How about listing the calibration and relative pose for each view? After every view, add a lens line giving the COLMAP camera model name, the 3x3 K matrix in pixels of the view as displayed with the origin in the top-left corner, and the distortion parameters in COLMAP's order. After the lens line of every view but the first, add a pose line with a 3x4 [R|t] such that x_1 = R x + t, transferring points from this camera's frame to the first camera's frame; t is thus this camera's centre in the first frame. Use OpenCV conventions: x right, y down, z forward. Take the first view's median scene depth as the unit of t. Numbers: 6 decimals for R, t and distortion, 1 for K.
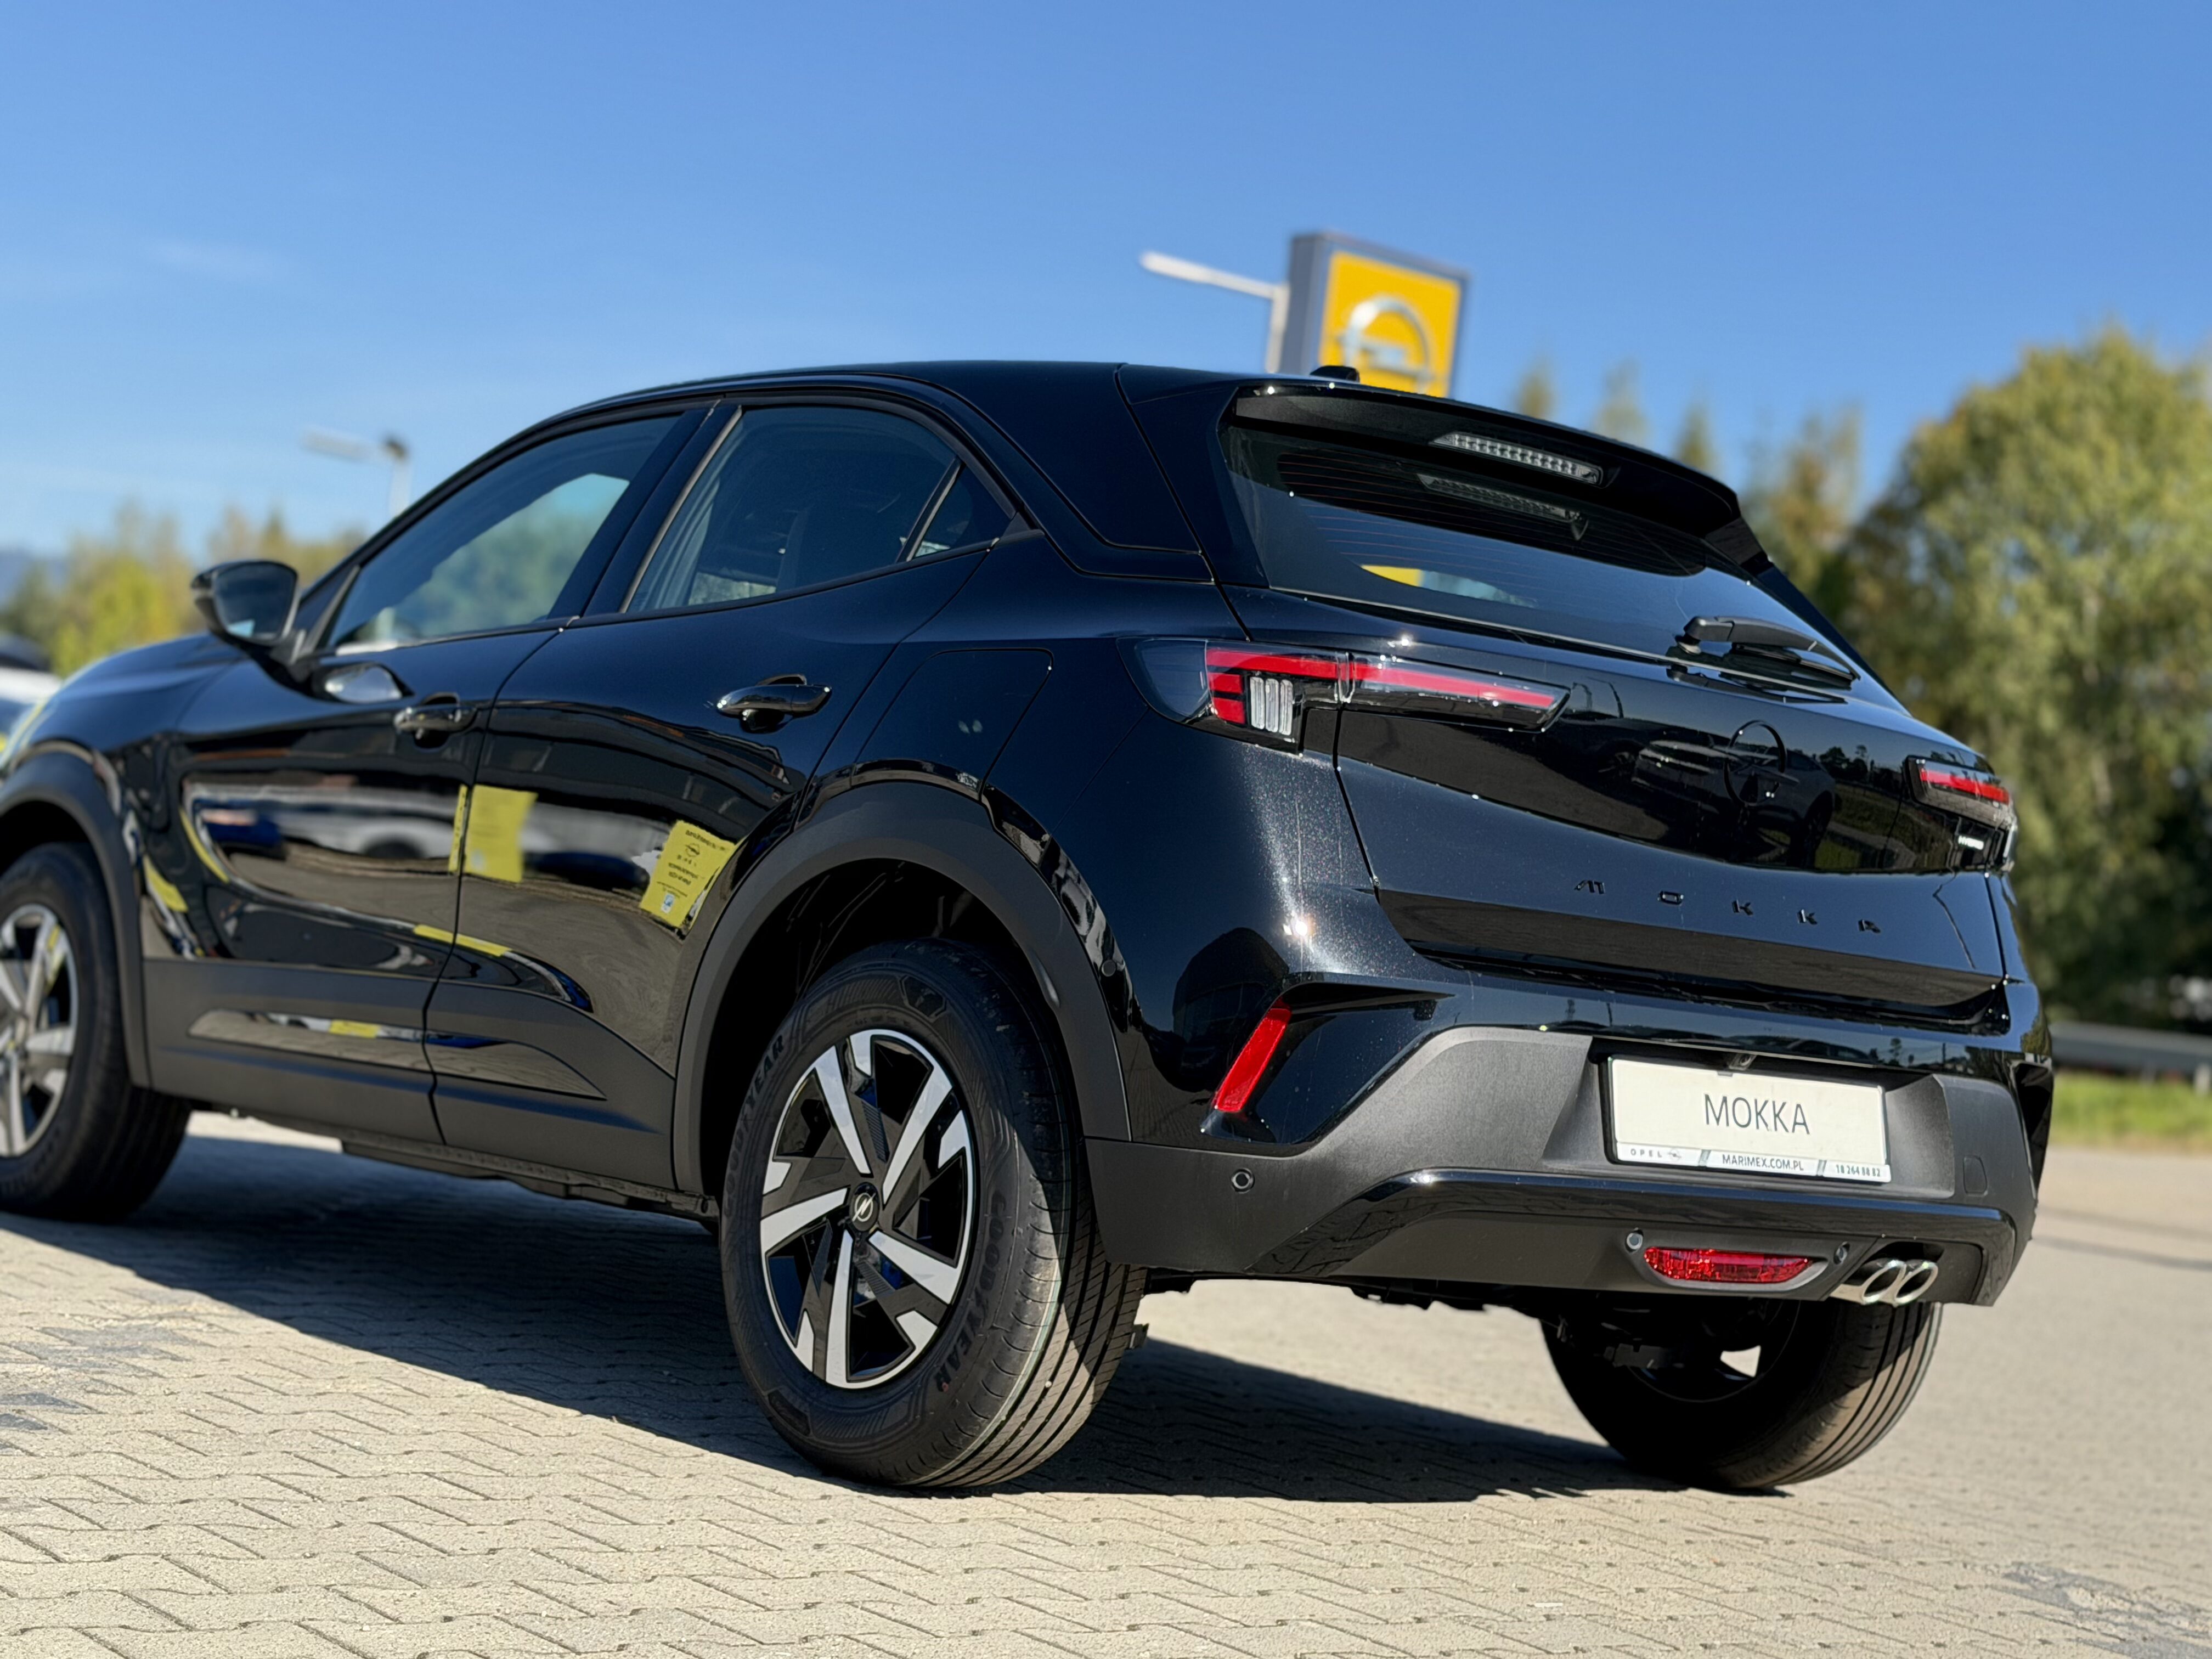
lens RADIAL K [[3520.3, 0, 1107.1], [0, 3520.3, 837.0], [0, 0, 1]] dist [0.119635, 0.000000]
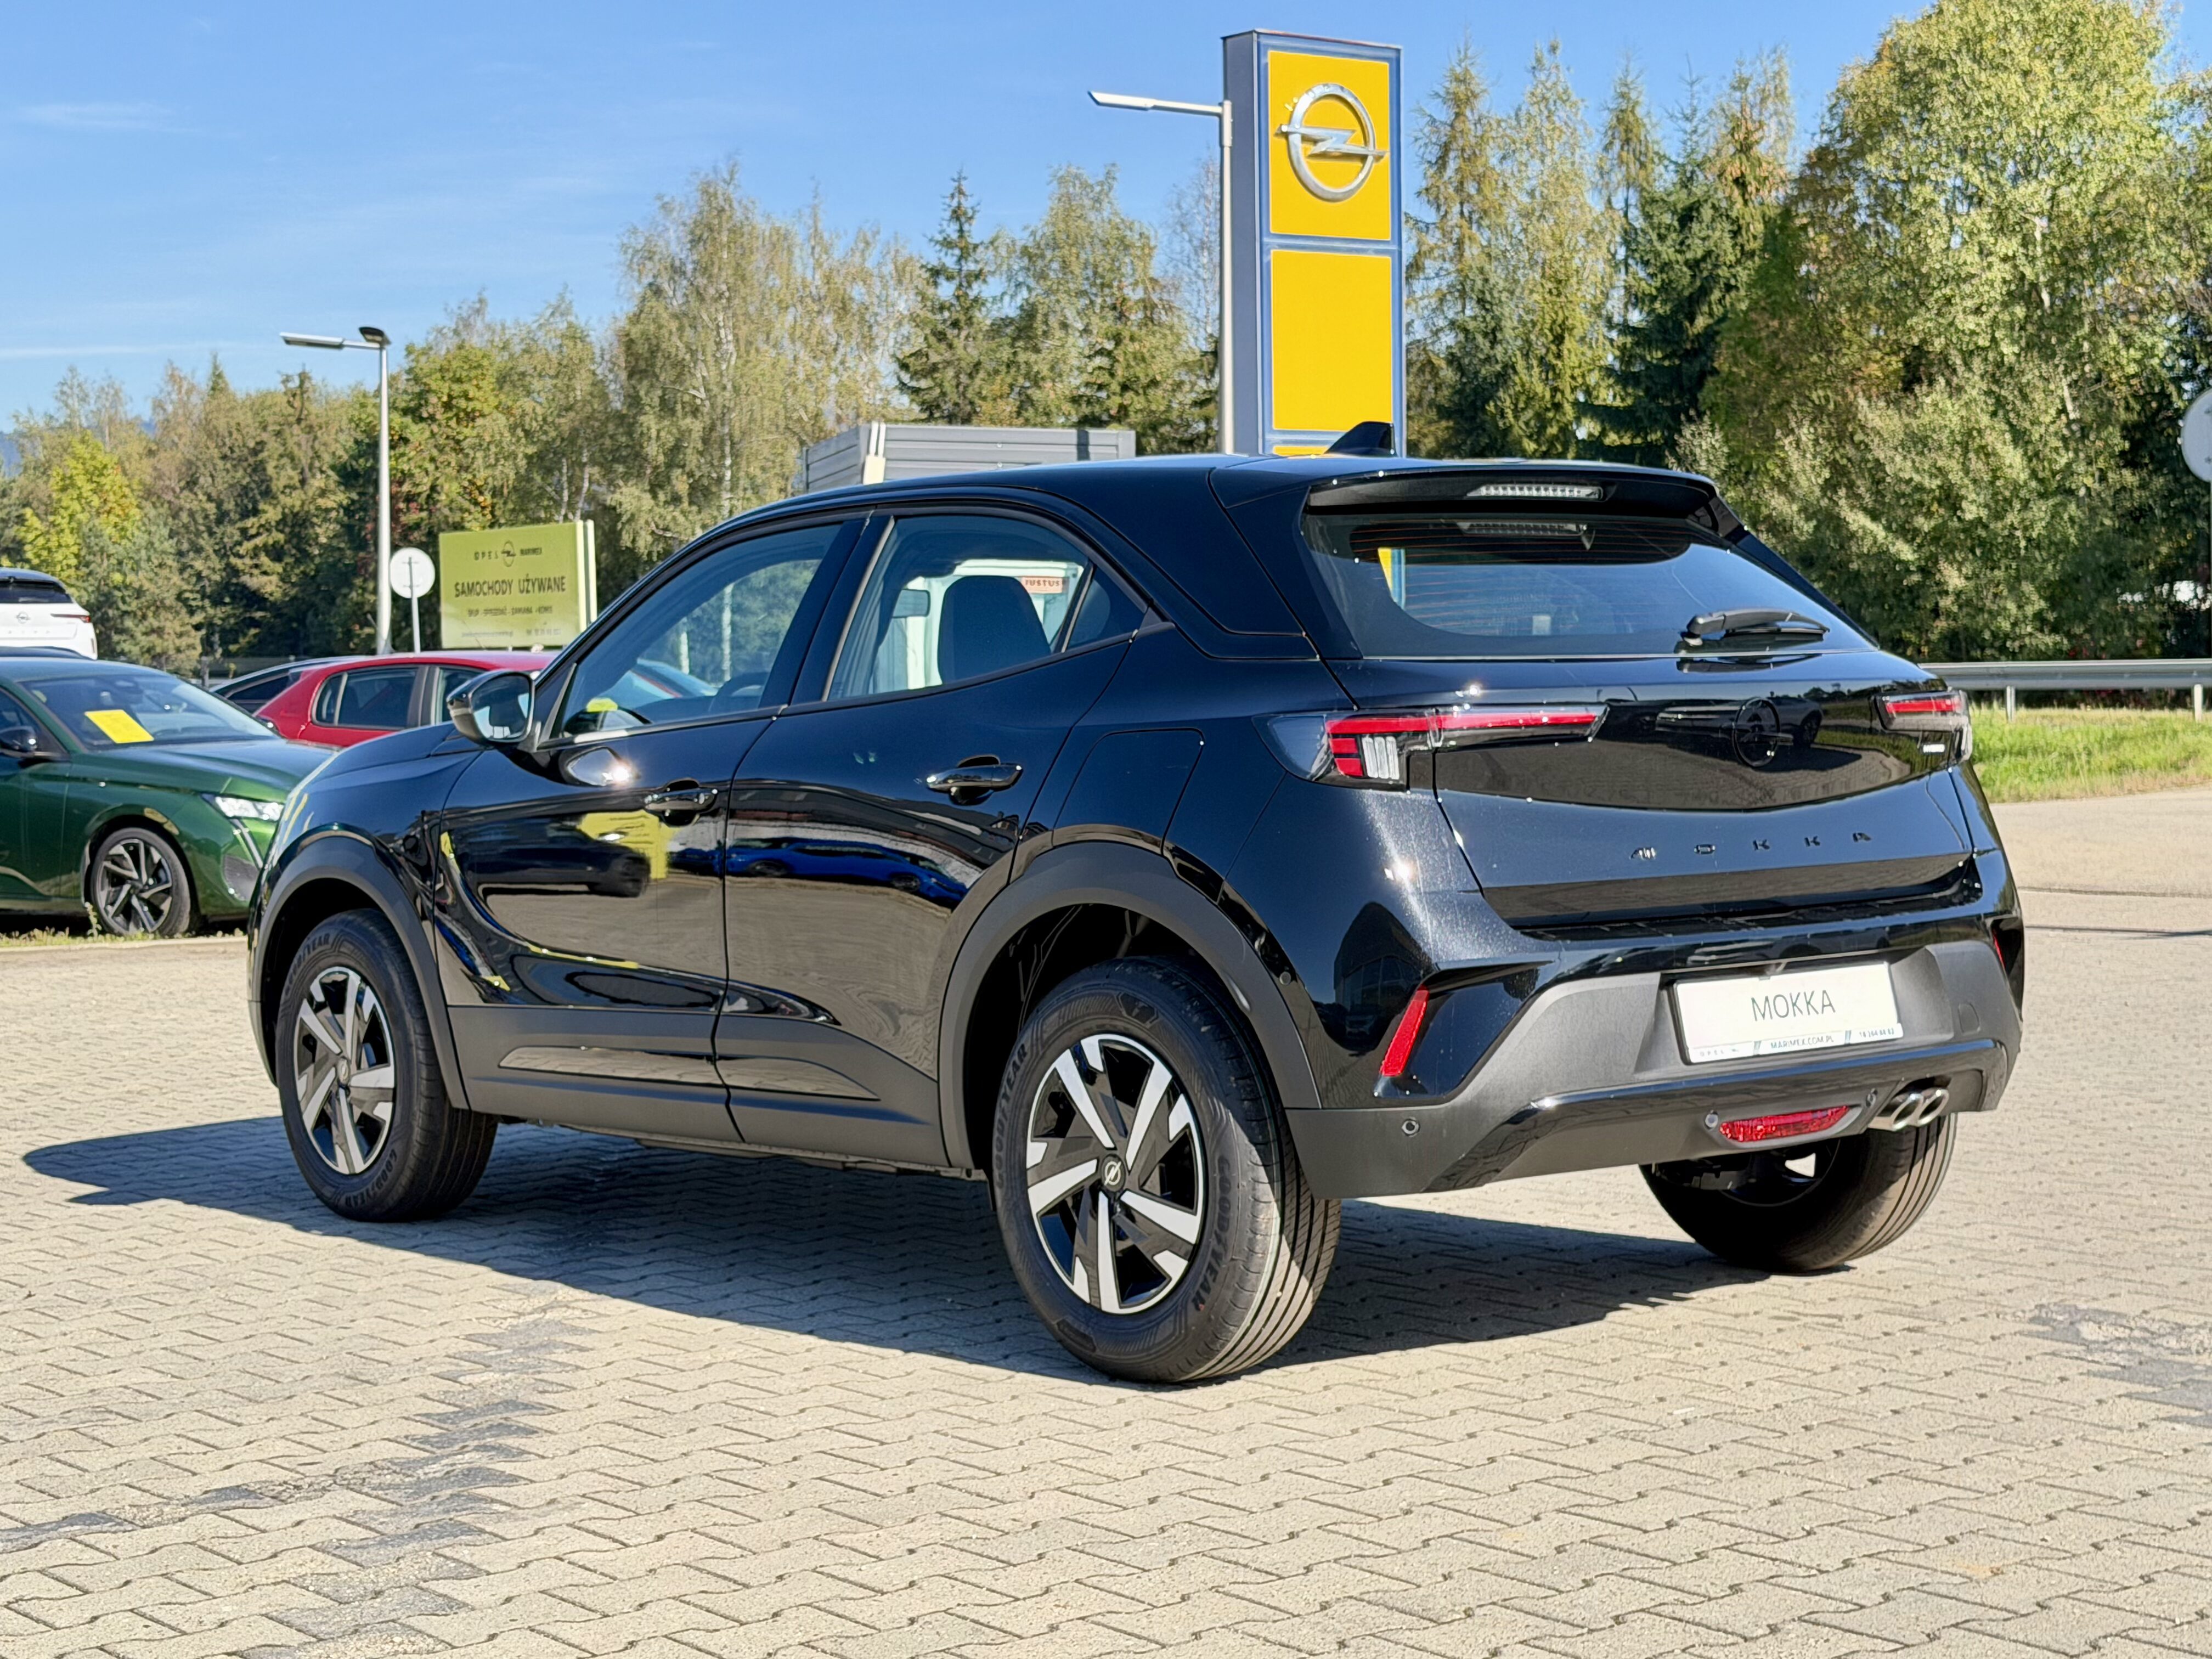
lens RADIAL K [[3520.3, 0, 1095.6], [0, 3520.3, 823.2], [0, 0, 1]] dist [0.119635, 0.000000]
pose [[0.990375, -0.138213, -0.007424, -0.045382], [0.138391, 0.987870, 0.070433, -0.106694], [-0.002401, -0.070782, 0.997489, -0.259430]]
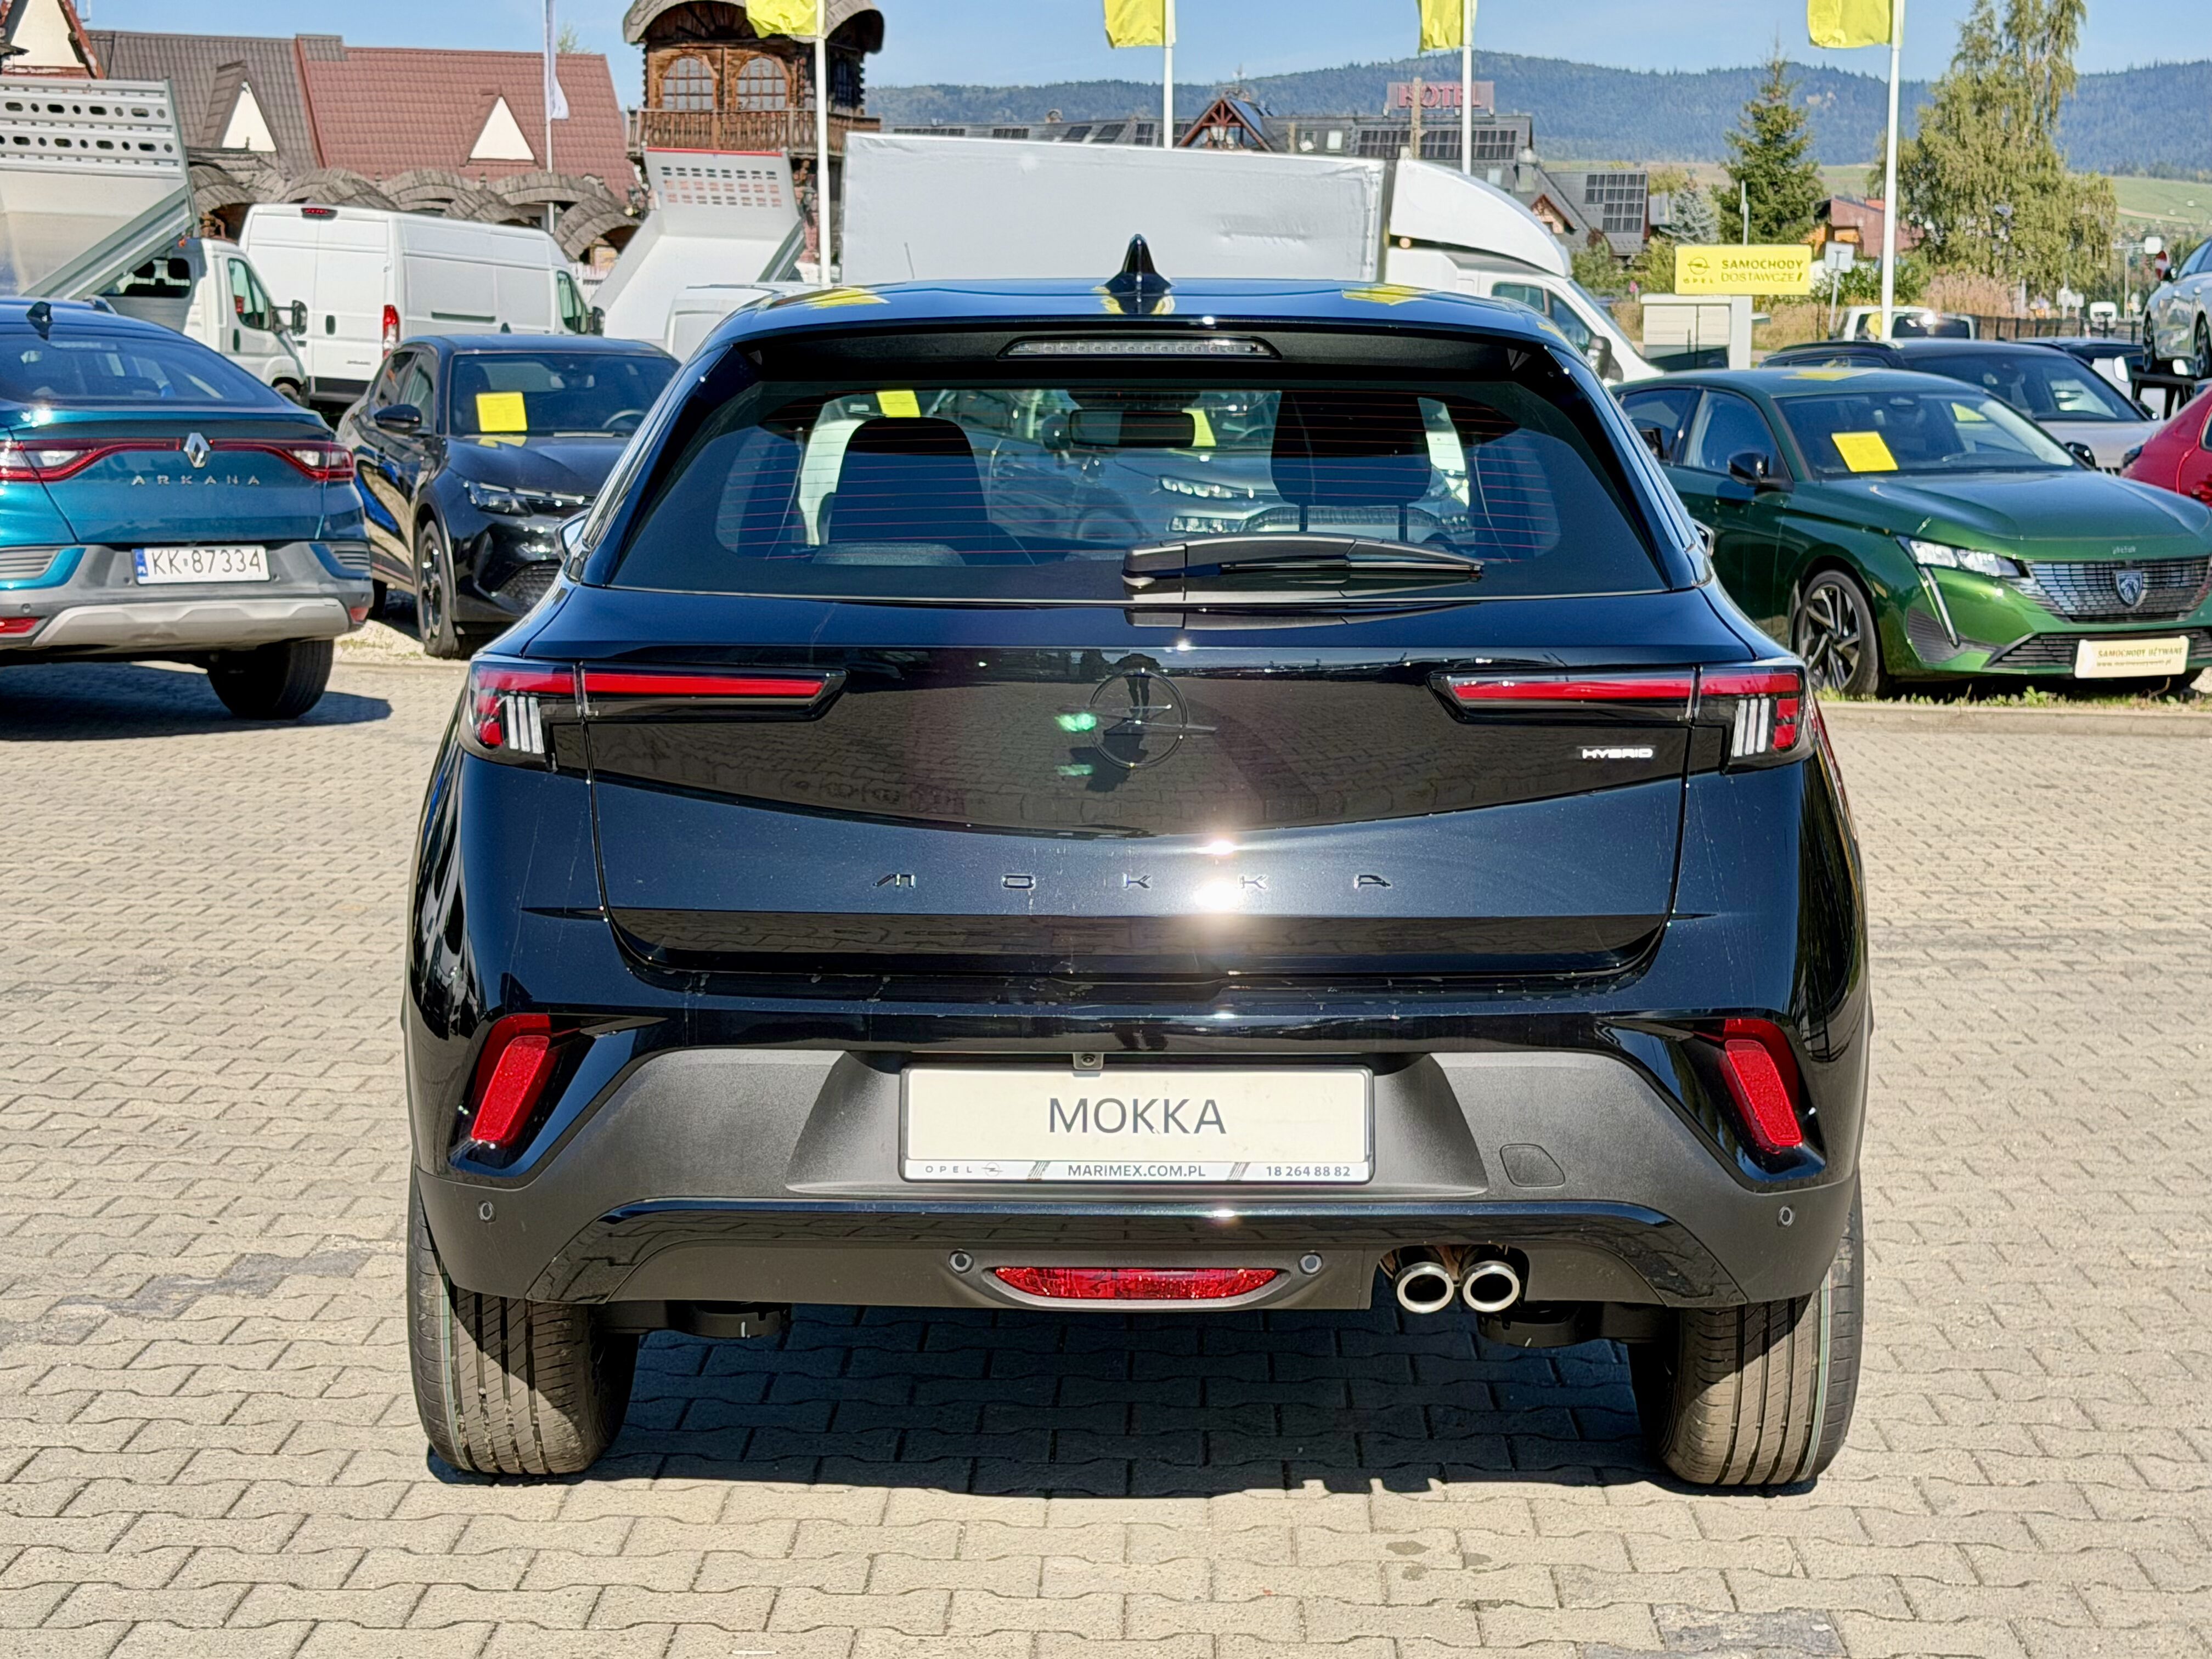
lens RADIAL K [[3922.4, 0, 1108.2], [0, 3922.4, 831.4], [0, 0, 1]] dist [0.133888, 0.000000]
pose [[0.764980, -0.037387, -0.642968, 0.782583], [0.106048, 0.991999, 0.068490, -0.058997], [0.635264, -0.120579, 0.762824, 0.235707]]
